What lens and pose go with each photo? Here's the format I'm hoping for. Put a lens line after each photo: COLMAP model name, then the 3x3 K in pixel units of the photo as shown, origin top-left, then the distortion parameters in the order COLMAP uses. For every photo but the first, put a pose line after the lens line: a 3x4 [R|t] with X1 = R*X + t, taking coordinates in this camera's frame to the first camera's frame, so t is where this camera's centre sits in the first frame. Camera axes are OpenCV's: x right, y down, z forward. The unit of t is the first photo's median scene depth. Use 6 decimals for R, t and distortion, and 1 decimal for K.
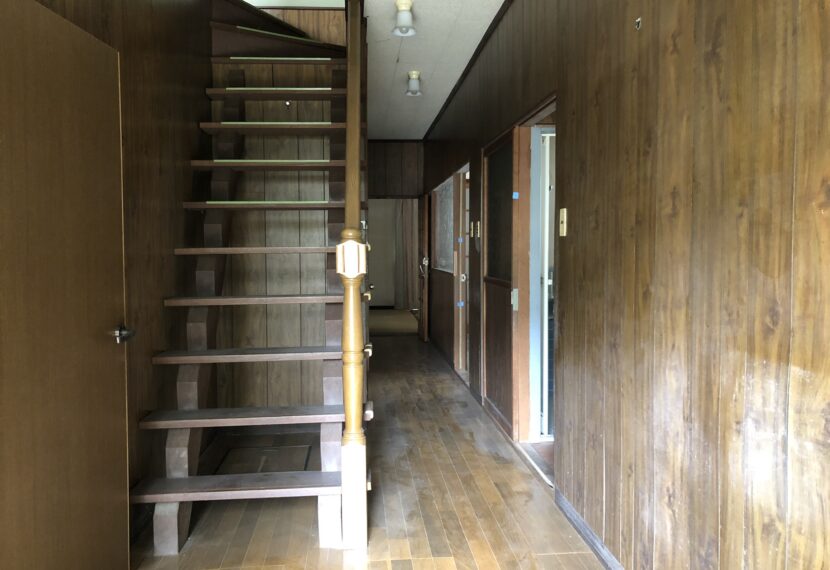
lens RADIAL K [[629.3, 0, 415.0], [0, 629.3, 285.0], [0, 0, 1]] dist [0.009408, 0.001636]
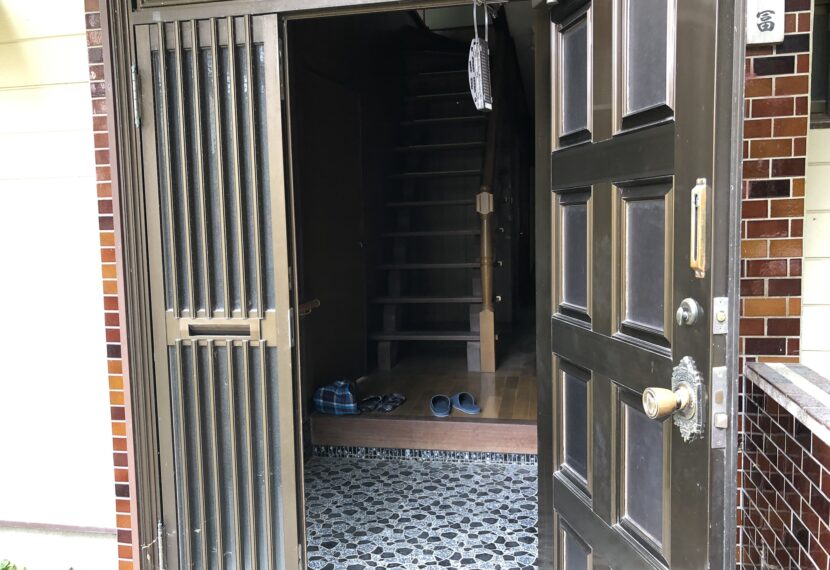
lens RADIAL K [[671.6, 0, 415.0], [0, 671.6, 285.0], [0, 0, 1]] dist [0.004225, -0.000600]
pose [[0.955828, 0.008425, -0.293807, 0.240085], [0.003655, 0.999171, 0.040541, 0.100406], [0.293905, -0.039824, 0.955005, -0.764430]]
